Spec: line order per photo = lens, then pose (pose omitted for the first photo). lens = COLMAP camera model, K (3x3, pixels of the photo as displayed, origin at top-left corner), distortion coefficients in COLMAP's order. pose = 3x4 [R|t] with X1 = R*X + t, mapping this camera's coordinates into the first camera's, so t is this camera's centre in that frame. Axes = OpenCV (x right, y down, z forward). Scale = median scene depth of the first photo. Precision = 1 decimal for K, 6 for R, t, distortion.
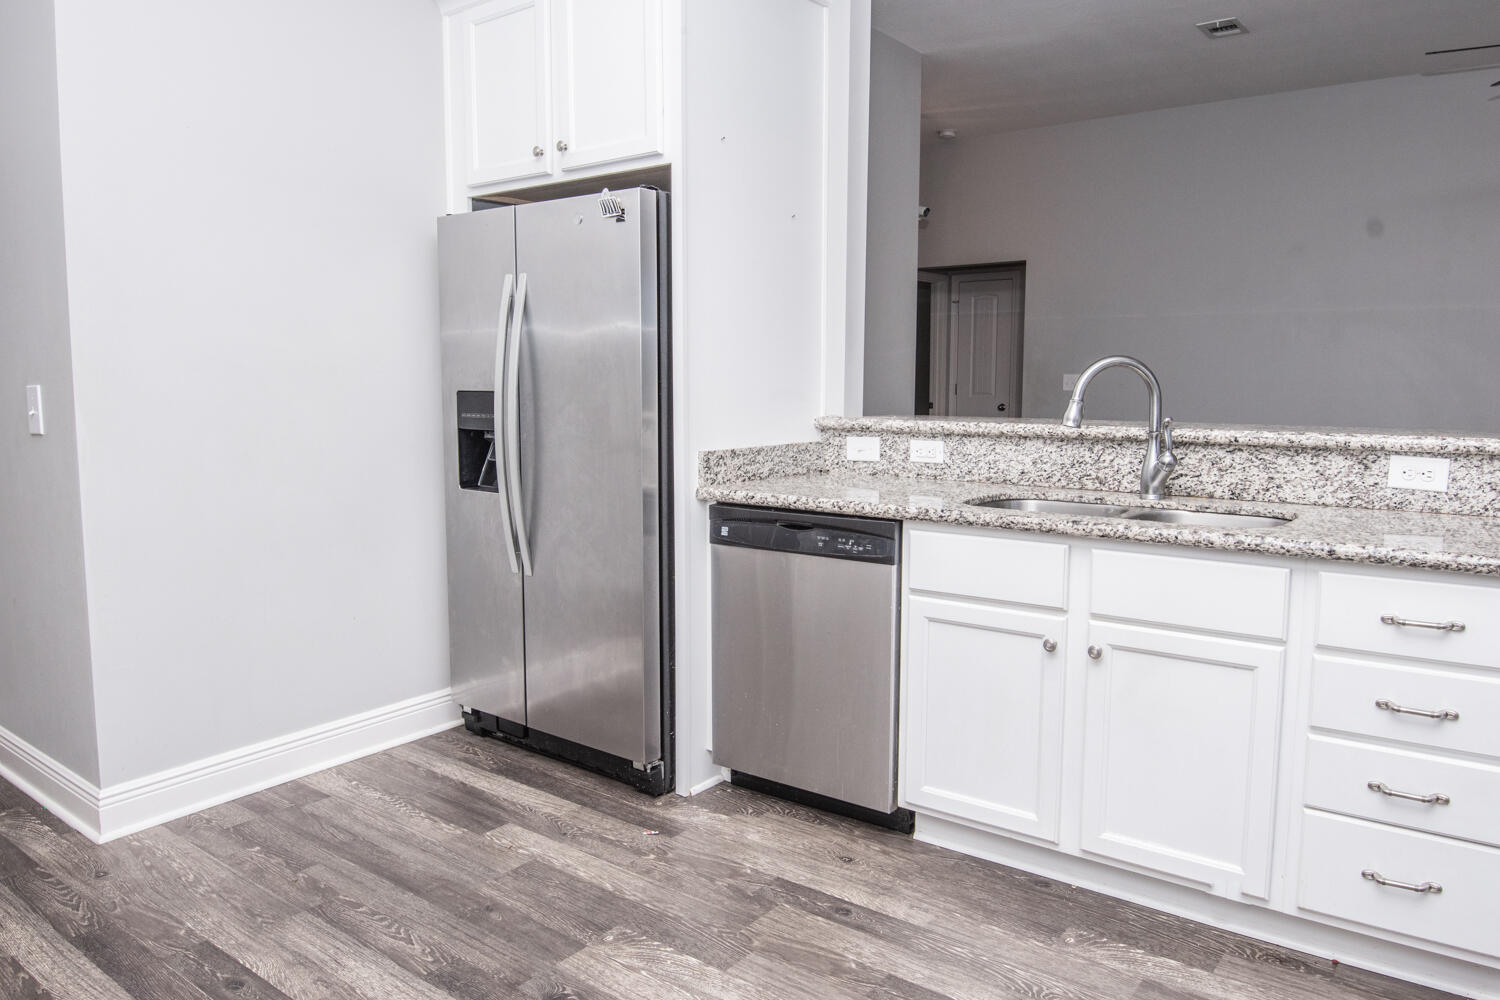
lens RADIAL K [[1067.2, 0, 735.9], [0, 1067.2, 494.4], [0, 0, 1]] dist [0.007178, -0.047121]
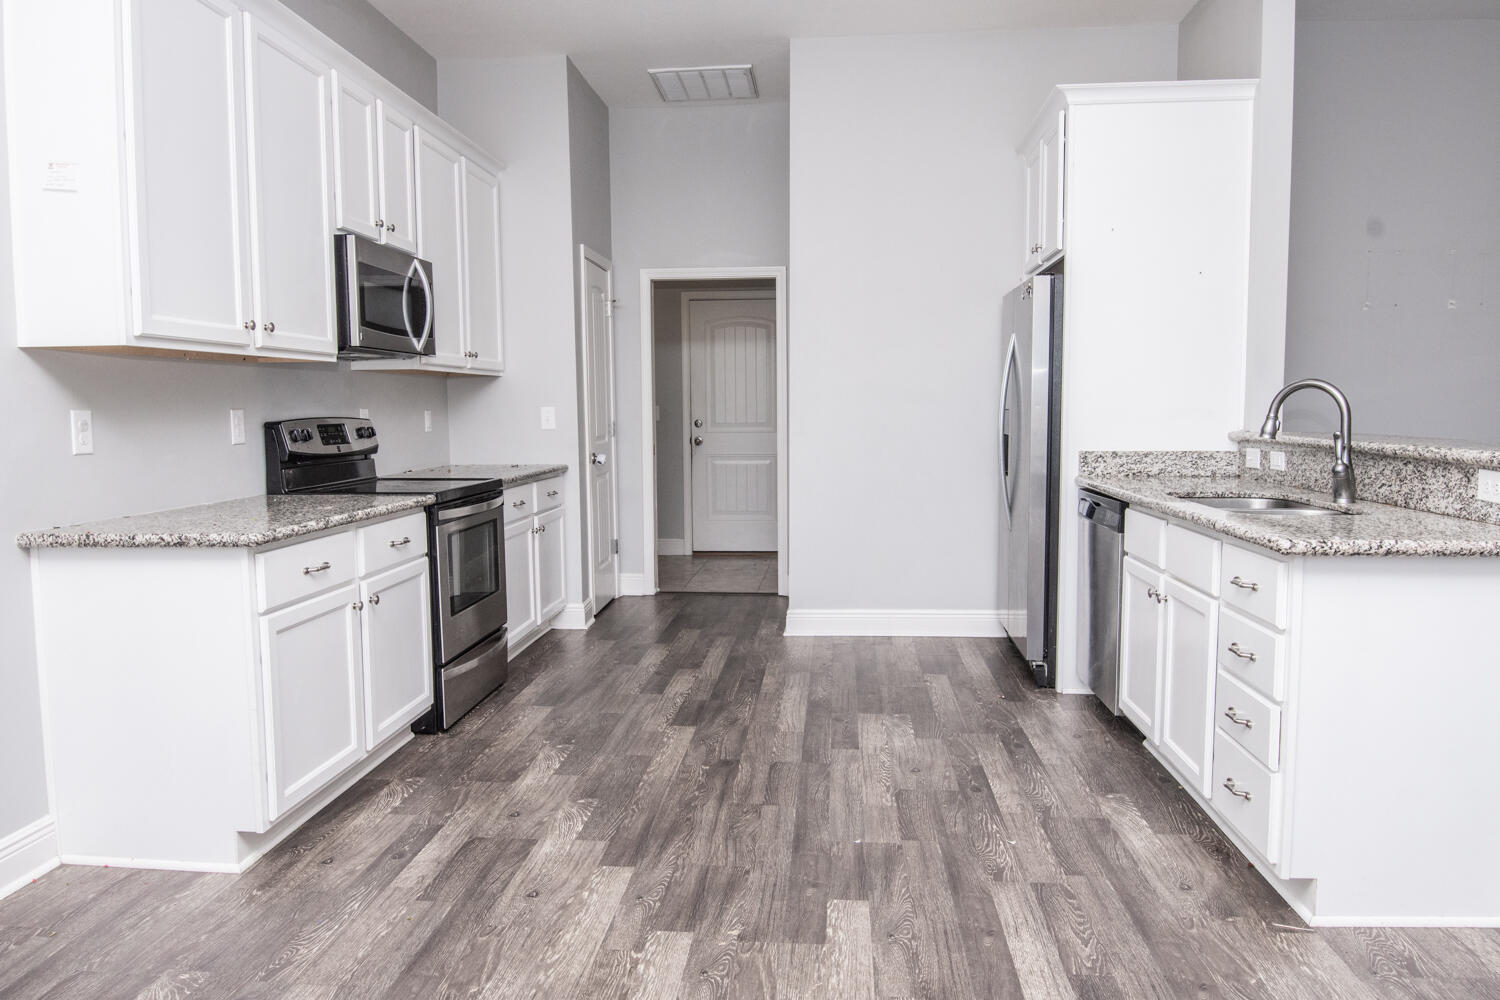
lens RADIAL K [[1067.2, 0, 735.9], [0, 1067.2, 494.4], [0, 0, 1]] dist [0.007178, -0.047121]
pose [[0.531725, 0.069121, -0.844092, 1.014787], [-0.091227, 0.995540, 0.024055, 0.027459], [0.841990, 0.064213, 0.535659, -0.163804]]
